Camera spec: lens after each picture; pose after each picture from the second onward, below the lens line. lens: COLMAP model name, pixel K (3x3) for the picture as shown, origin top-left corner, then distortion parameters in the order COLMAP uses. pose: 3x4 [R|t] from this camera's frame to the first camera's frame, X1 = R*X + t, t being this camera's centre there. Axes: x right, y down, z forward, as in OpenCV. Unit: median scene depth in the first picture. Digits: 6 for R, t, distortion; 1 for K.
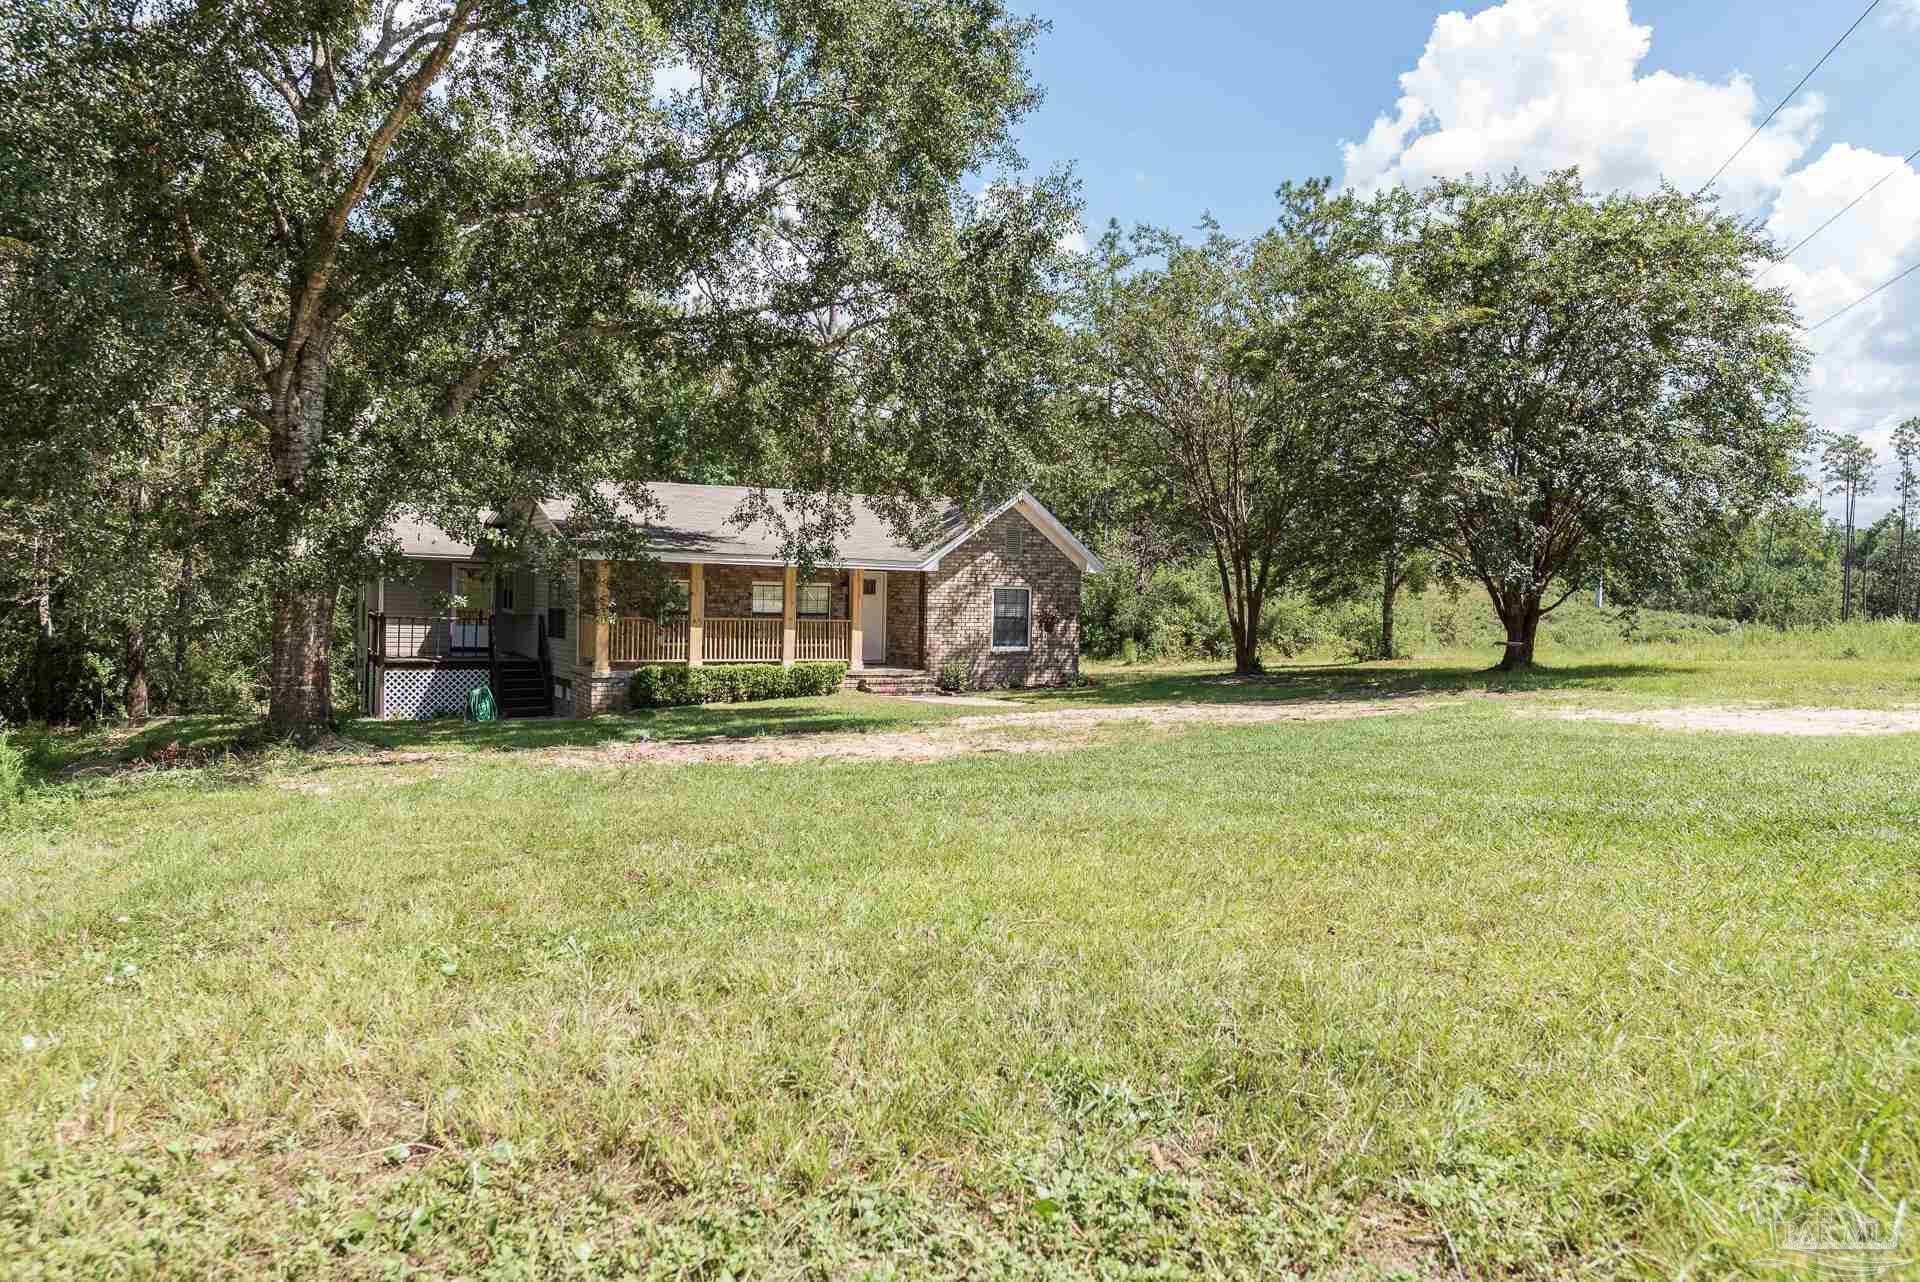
lens RADIAL K [[1284.3, 0, 960.0], [0, 1284.3, 641.0], [0, 0, 1]] dist [-0.002316, -0.000483]
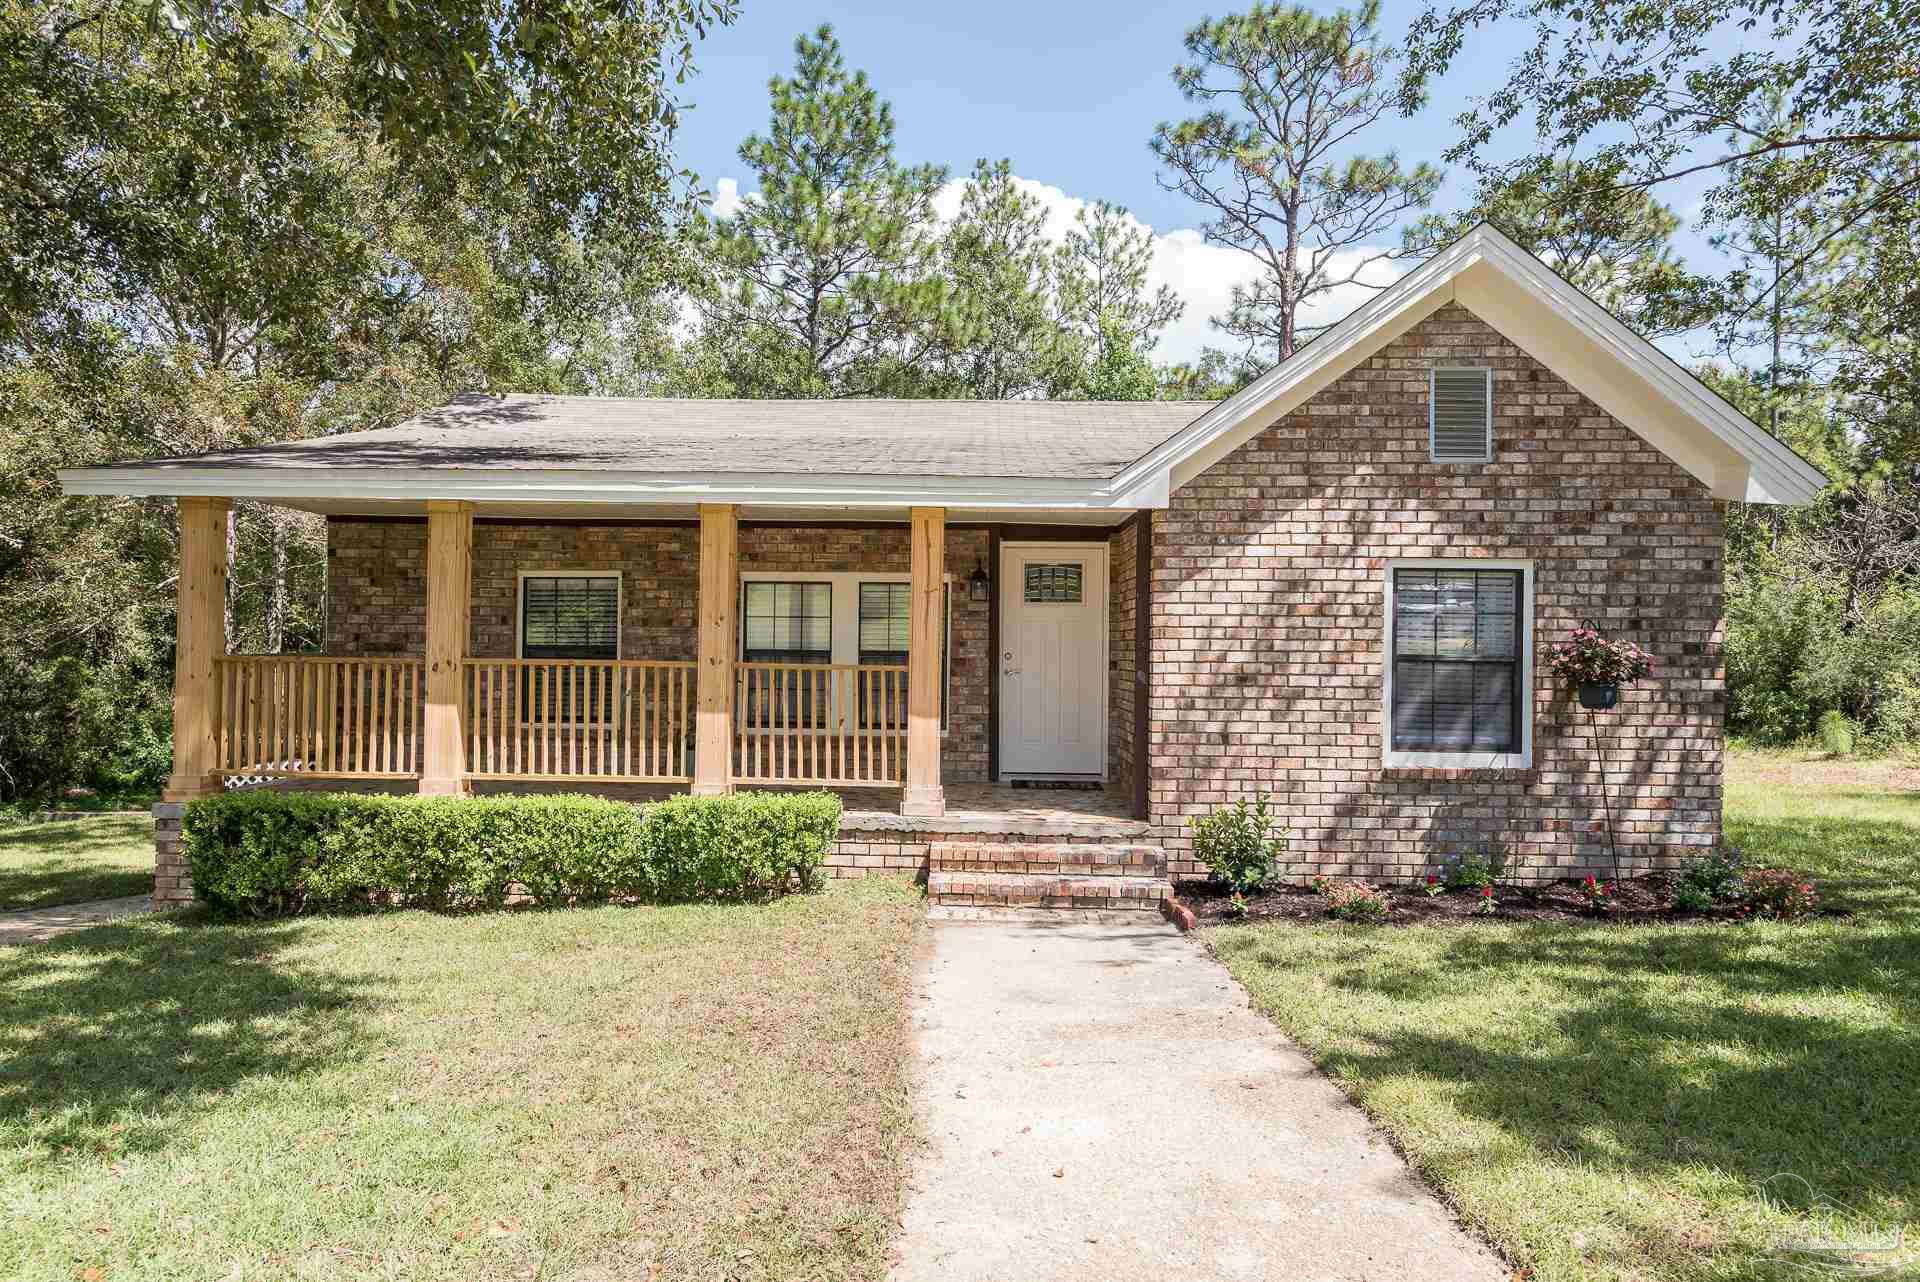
lens RADIAL K [[1129.5, 0, 960.0], [0, 1129.5, 641.0], [0, 0, 1]] dist [0.003938, 0.001056]
pose [[0.875849, -0.012422, -0.482426, 0.045981], [-0.012232, 0.998776, -0.047925, -0.005769], [0.482431, 0.047876, 0.874625, 0.484718]]
